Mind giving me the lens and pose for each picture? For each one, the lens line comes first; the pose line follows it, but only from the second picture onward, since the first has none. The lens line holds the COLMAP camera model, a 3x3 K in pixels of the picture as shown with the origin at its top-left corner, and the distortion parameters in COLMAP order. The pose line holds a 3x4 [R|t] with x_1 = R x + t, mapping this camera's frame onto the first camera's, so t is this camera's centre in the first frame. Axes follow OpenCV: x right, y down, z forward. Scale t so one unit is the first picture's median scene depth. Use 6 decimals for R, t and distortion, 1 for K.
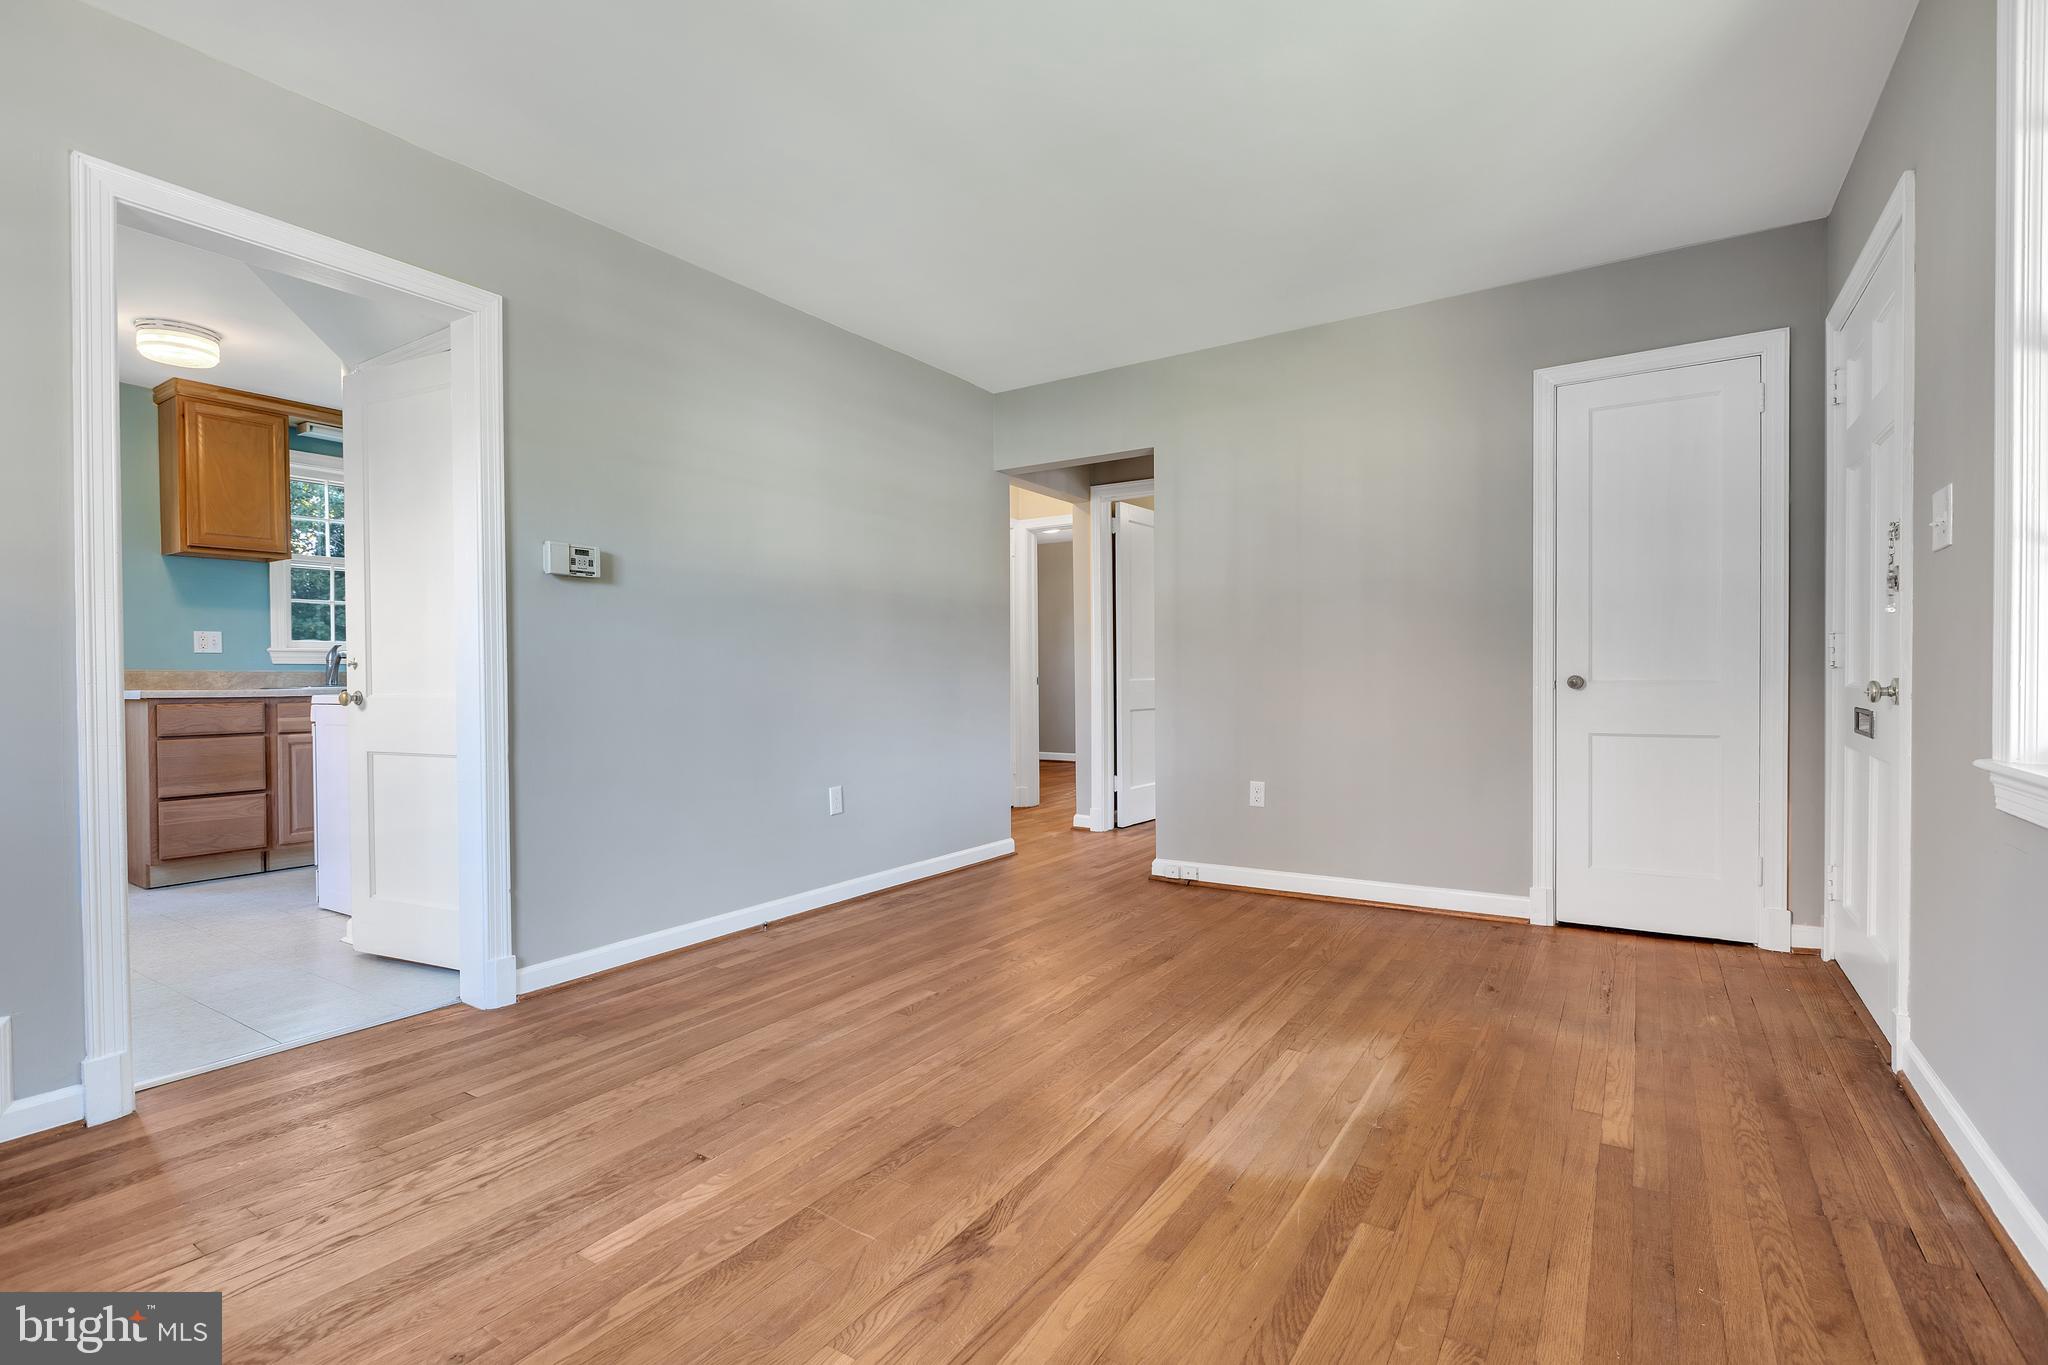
lens RADIAL K [[949.9, 0, 1020.6], [0, 949.9, 689.5], [0, 0, 1]] dist [-0.002653, -0.000577]
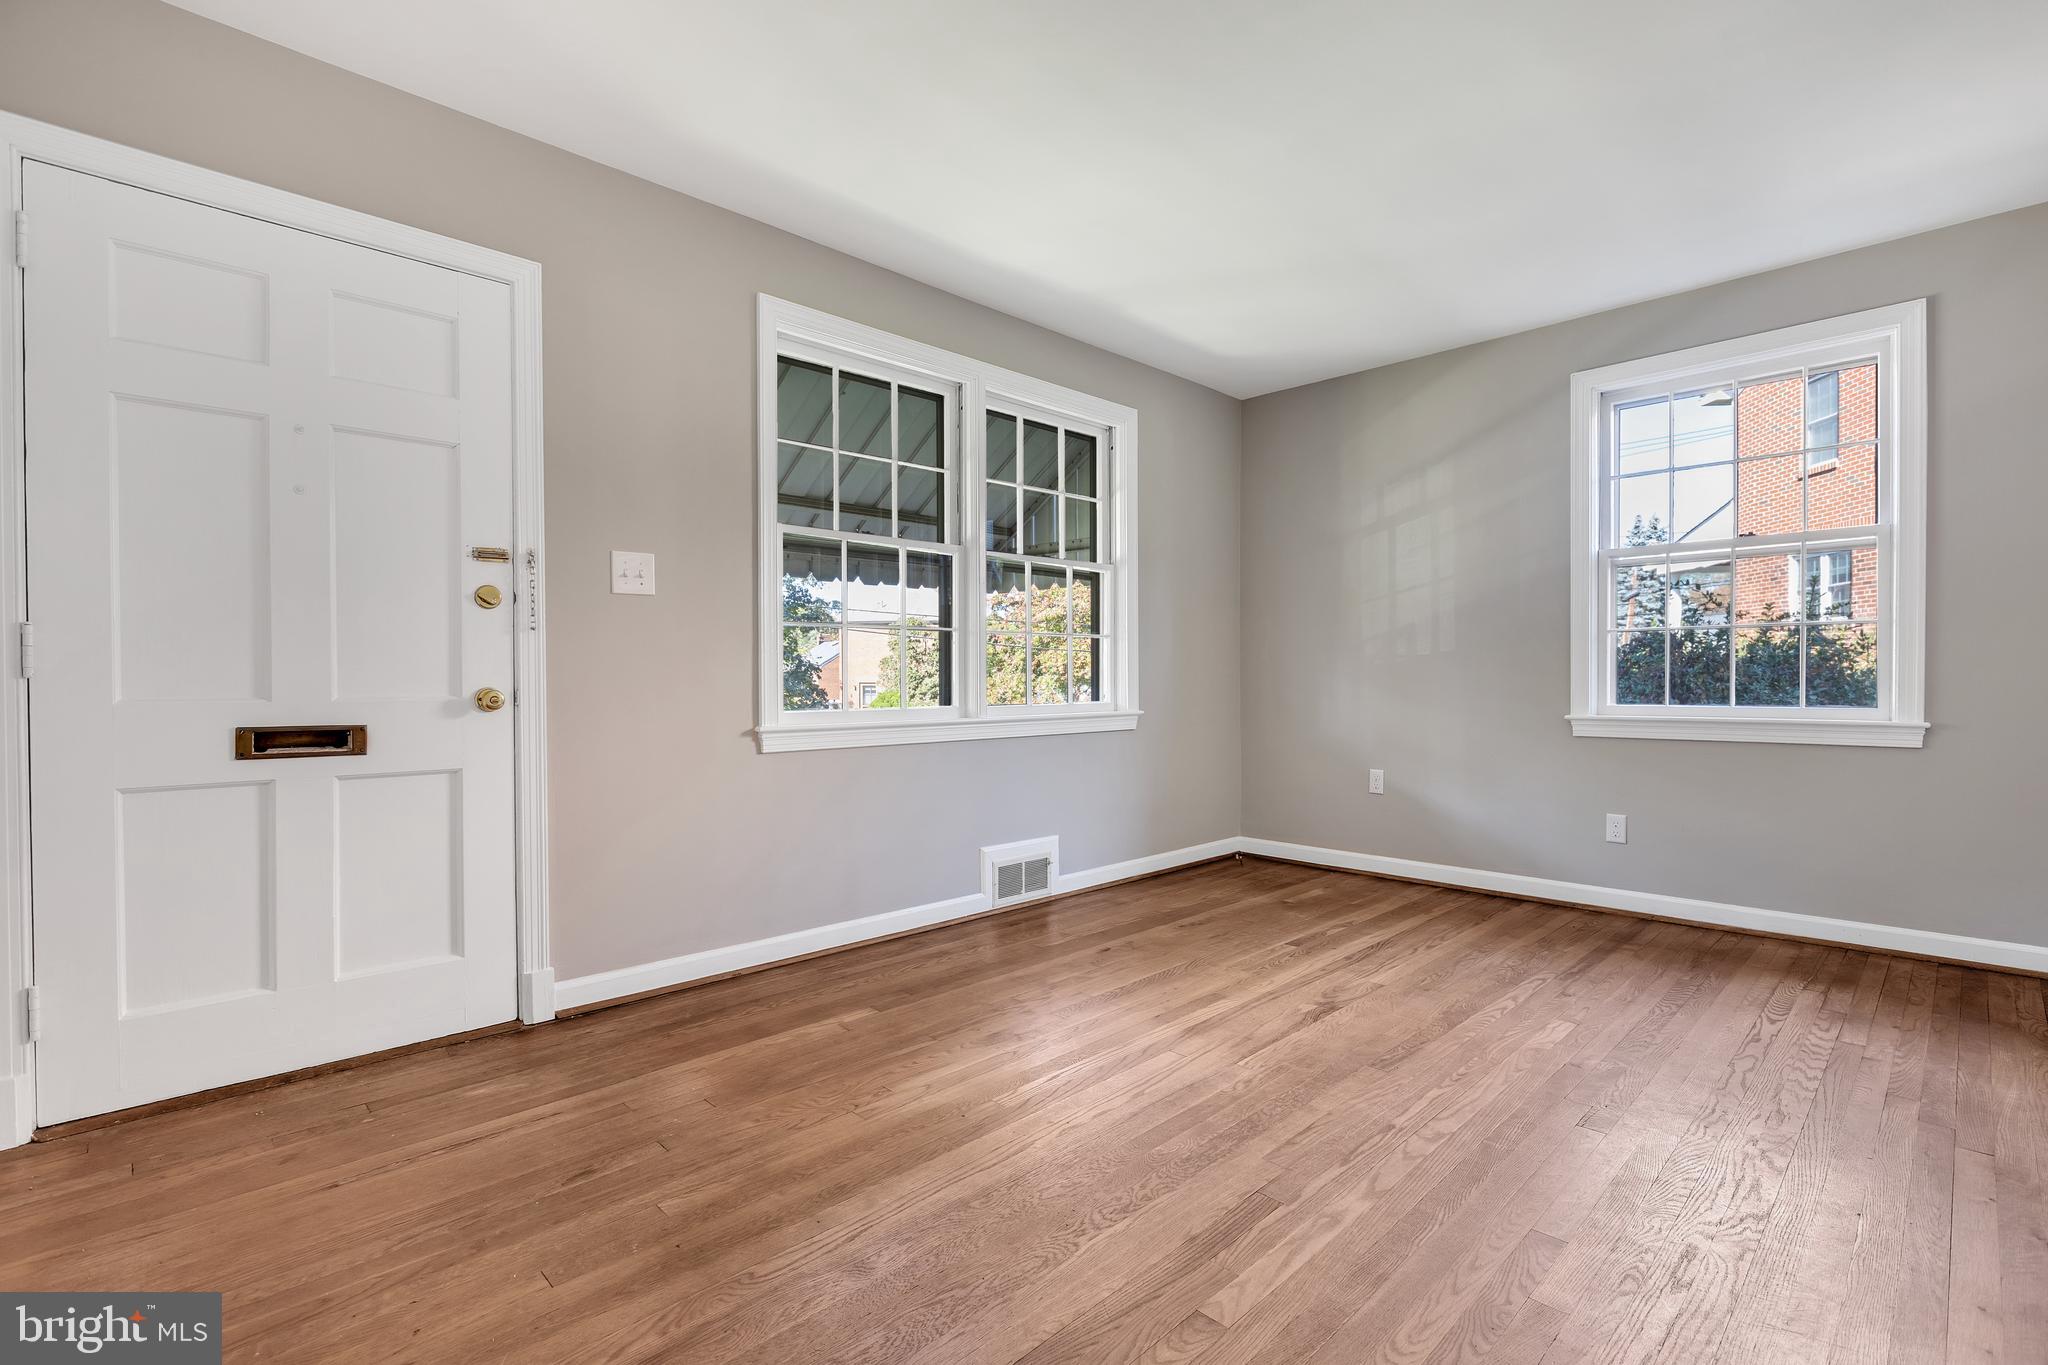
lens RADIAL K [[934.1, 0, 1030.6], [0, 934.1, 688.1], [0, 0, 1]] dist [-0.022985, 0.000341]
pose [[-0.978159, 0.009750, 0.207628, 0.072685], [0.014991, 0.999607, 0.023686, -0.023666], [-0.207316, 0.026281, -0.977921, 1.668362]]
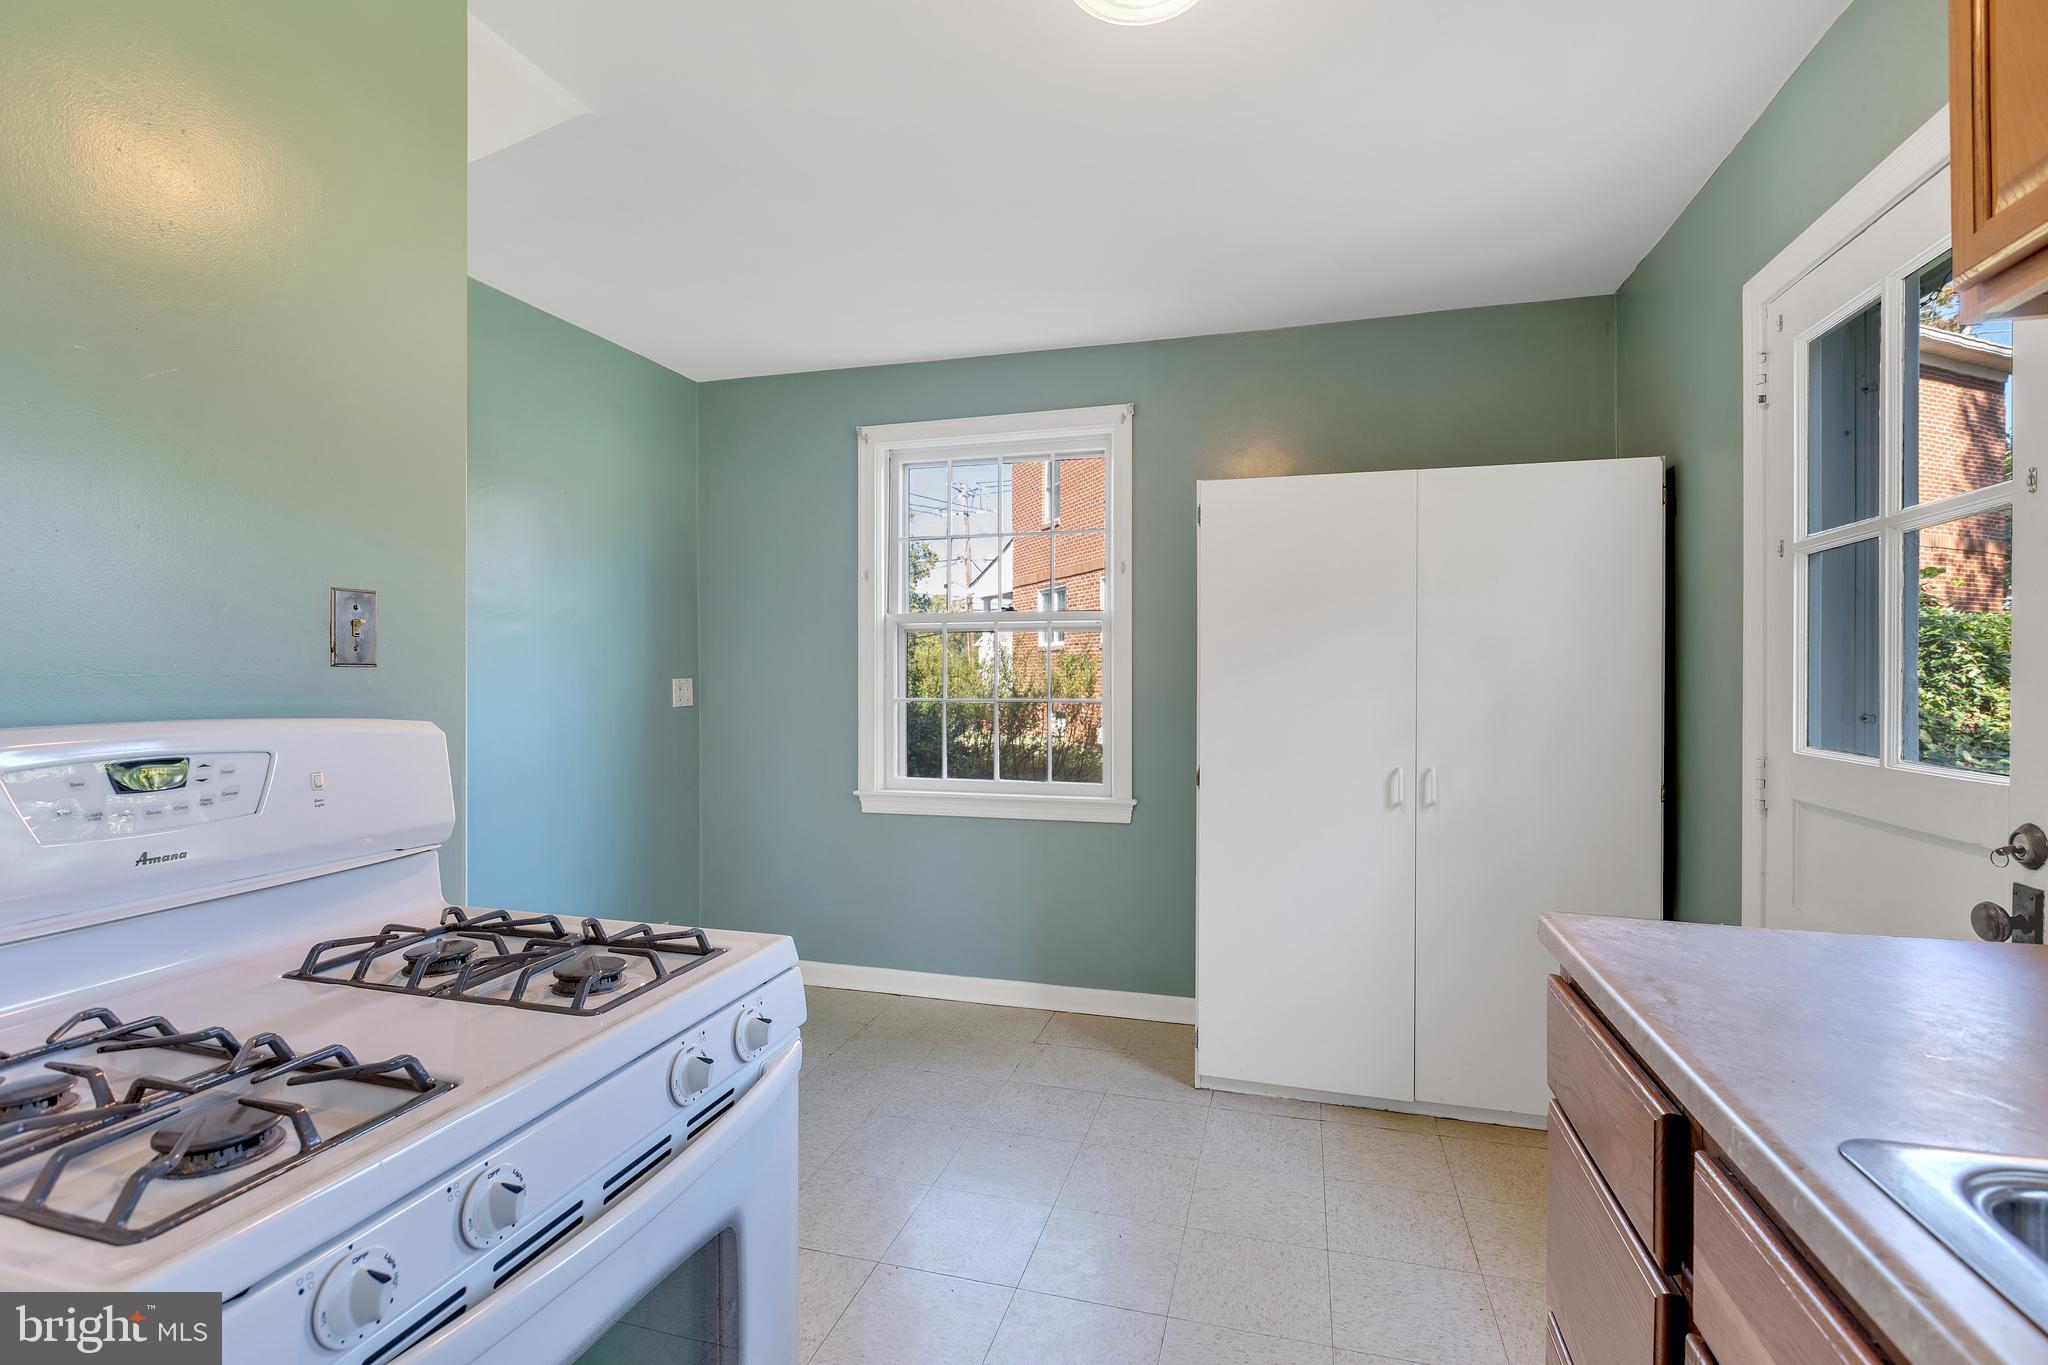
lens RADIAL K [[936.4, 0, 1024.0], [0, 936.4, 682.5], [0, 0, 1]] dist [-0.005963, -0.000952]
pose [[-0.957419, 0.013114, -0.288404, -0.295183], [0.004835, 0.999556, 0.029402, -0.134717], [0.288661, 0.026755, -0.957057, 1.450801]]
